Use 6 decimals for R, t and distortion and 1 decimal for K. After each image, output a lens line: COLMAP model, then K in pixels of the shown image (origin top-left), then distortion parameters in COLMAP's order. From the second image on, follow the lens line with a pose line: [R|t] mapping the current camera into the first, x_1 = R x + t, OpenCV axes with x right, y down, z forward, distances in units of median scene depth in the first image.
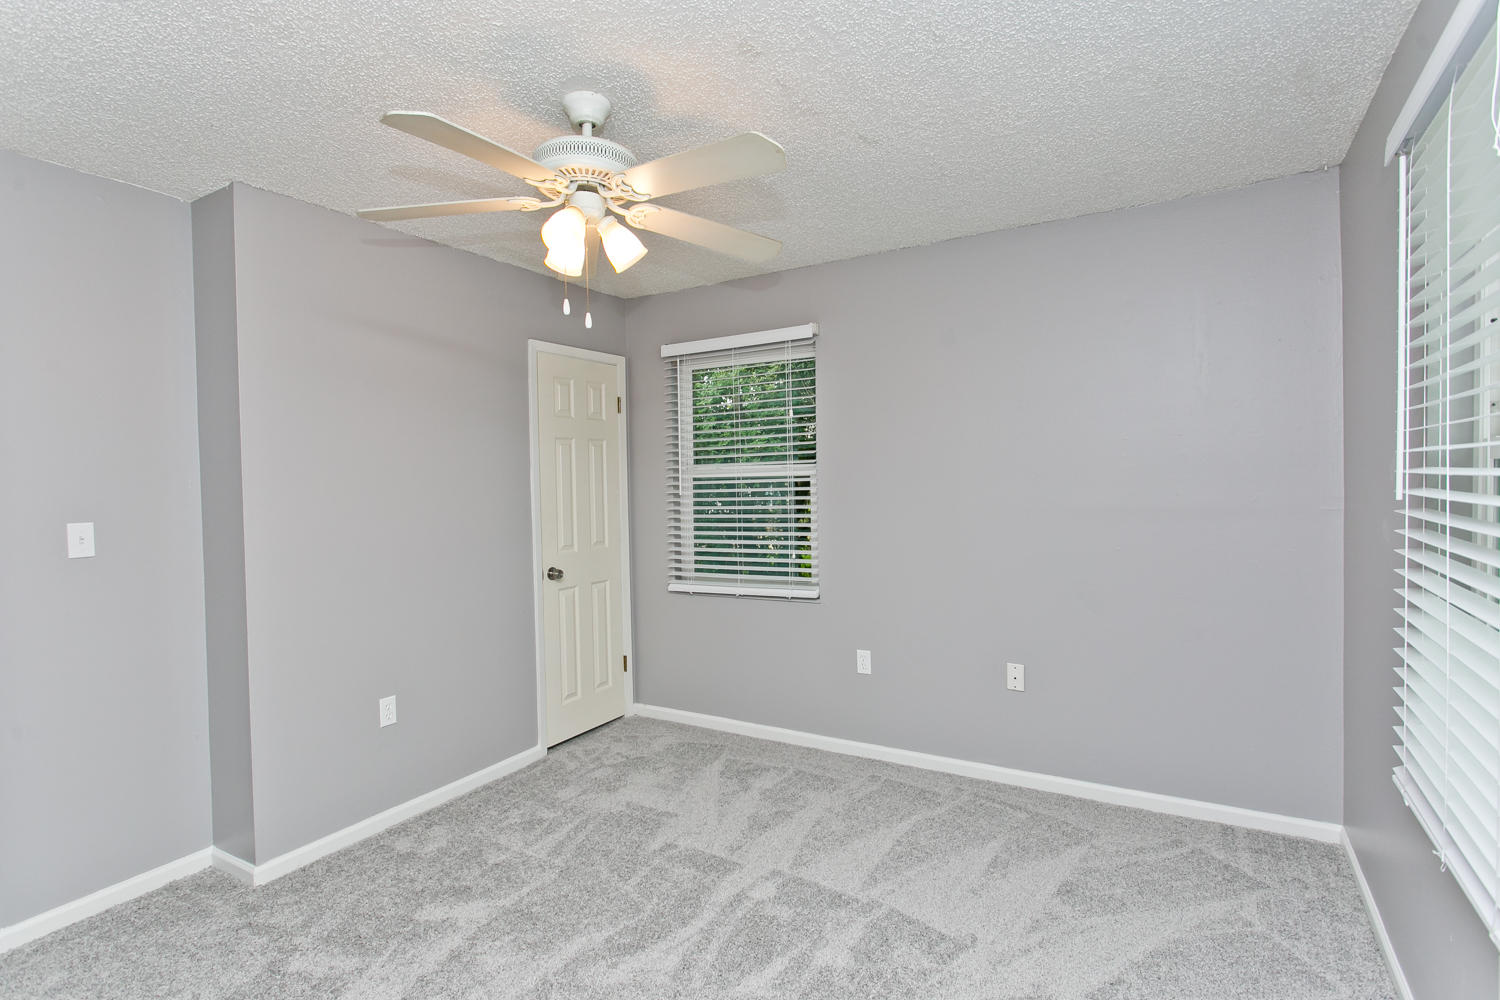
lens RADIAL K [[718.7, 0, 751.3], [0, 718.7, 495.8], [0, 0, 1]] dist [0.001063, 0.000905]
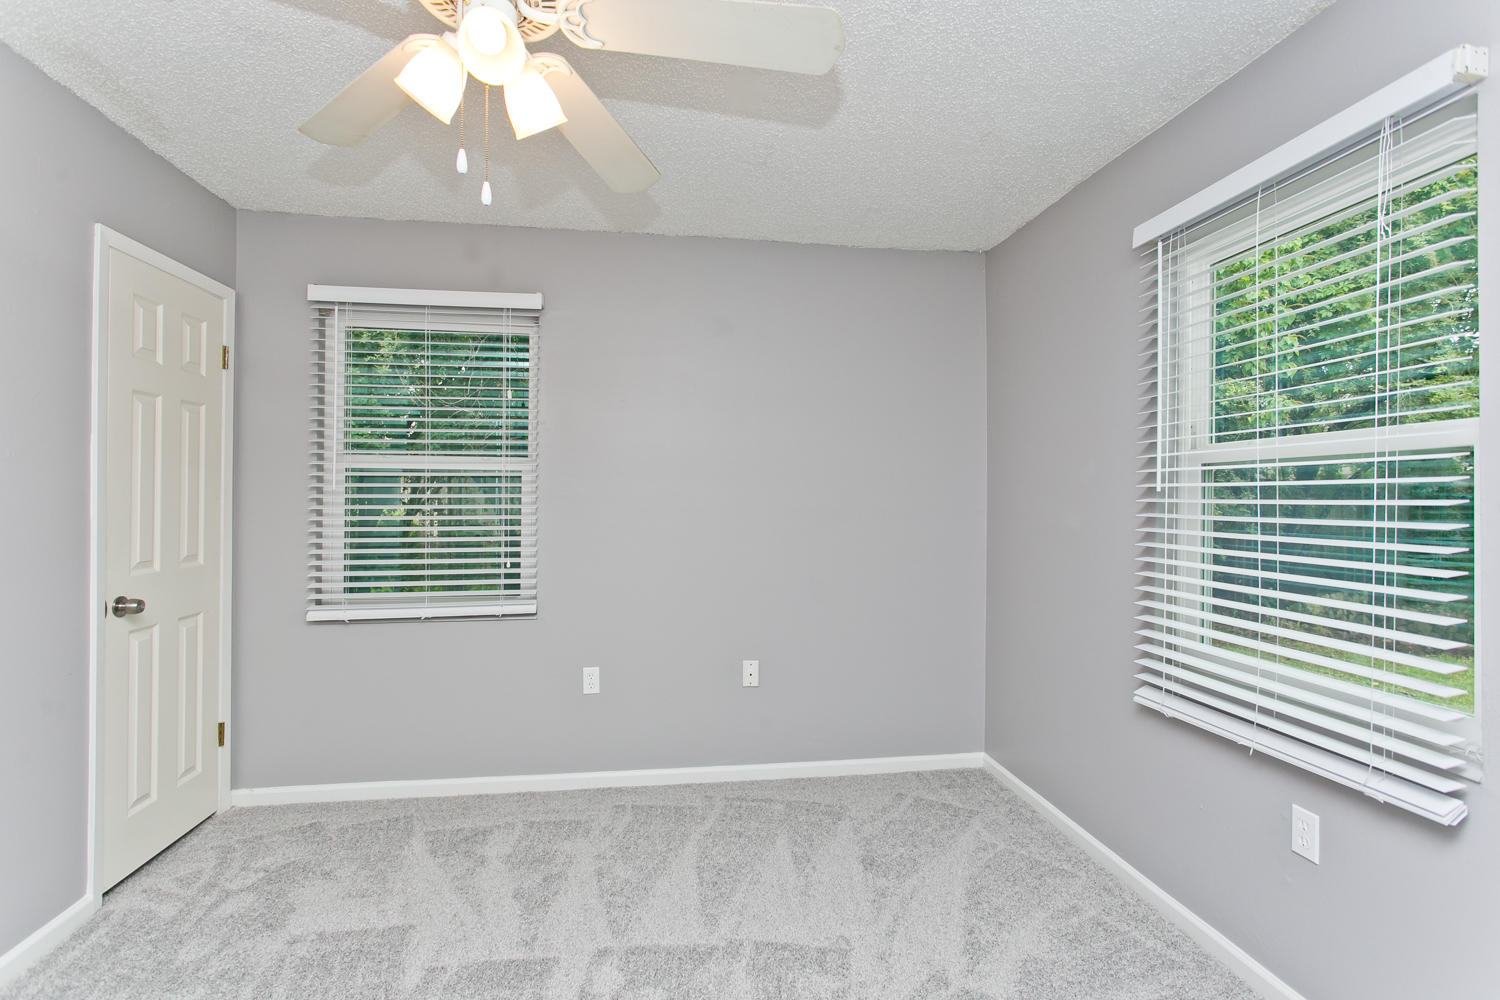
lens RADIAL K [[718.7, 0, 751.3], [0, 718.7, 495.8], [0, 0, 1]] dist [0.001063, 0.000905]
pose [[0.790879, 0.015812, 0.611769, -0.238258], [-0.006156, 0.999821, -0.017884, 0.019397], [-0.611942, 0.010379, 0.790835, 0.181121]]
